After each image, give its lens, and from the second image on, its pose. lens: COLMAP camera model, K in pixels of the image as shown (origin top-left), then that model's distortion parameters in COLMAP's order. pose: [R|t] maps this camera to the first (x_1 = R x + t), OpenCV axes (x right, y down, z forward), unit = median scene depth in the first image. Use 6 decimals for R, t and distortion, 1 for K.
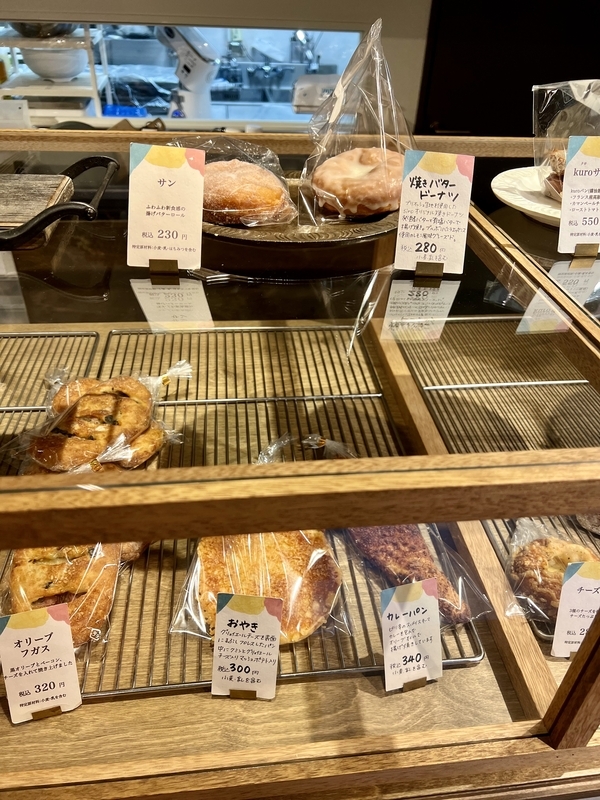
lens RADIAL K [[594.1, 0, 300.0], [0, 594.1, 400.0], [0, 0, 1]] dist [0.084024, -0.124382]
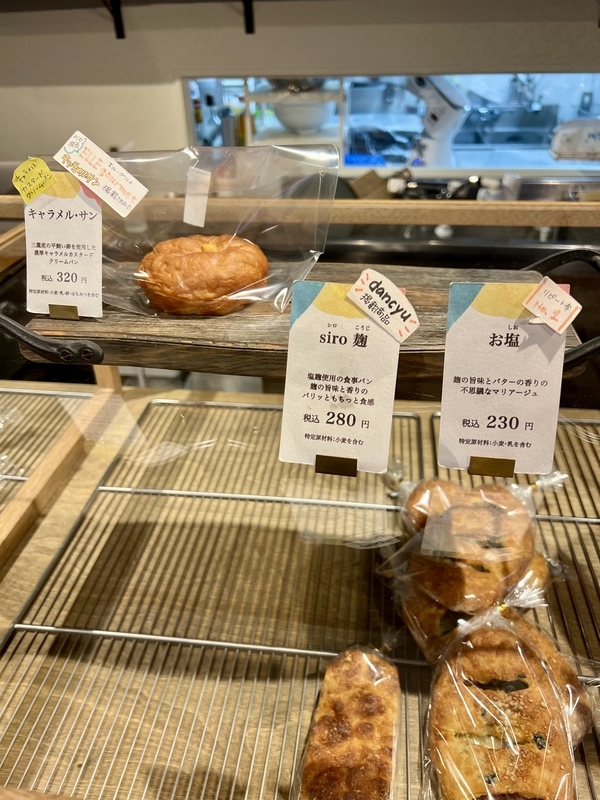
lens RADIAL K [[610.9, 0, 300.0], [0, 610.9, 400.0], [0, 0, 1]] dist [-0.007831, -0.001333]
pose [[0.968253, 0.074038, -0.238756, -0.125871], [-0.087617, 0.995056, -0.046755, -0.032998], [0.234114, 0.066190, 0.969953, 0.031003]]
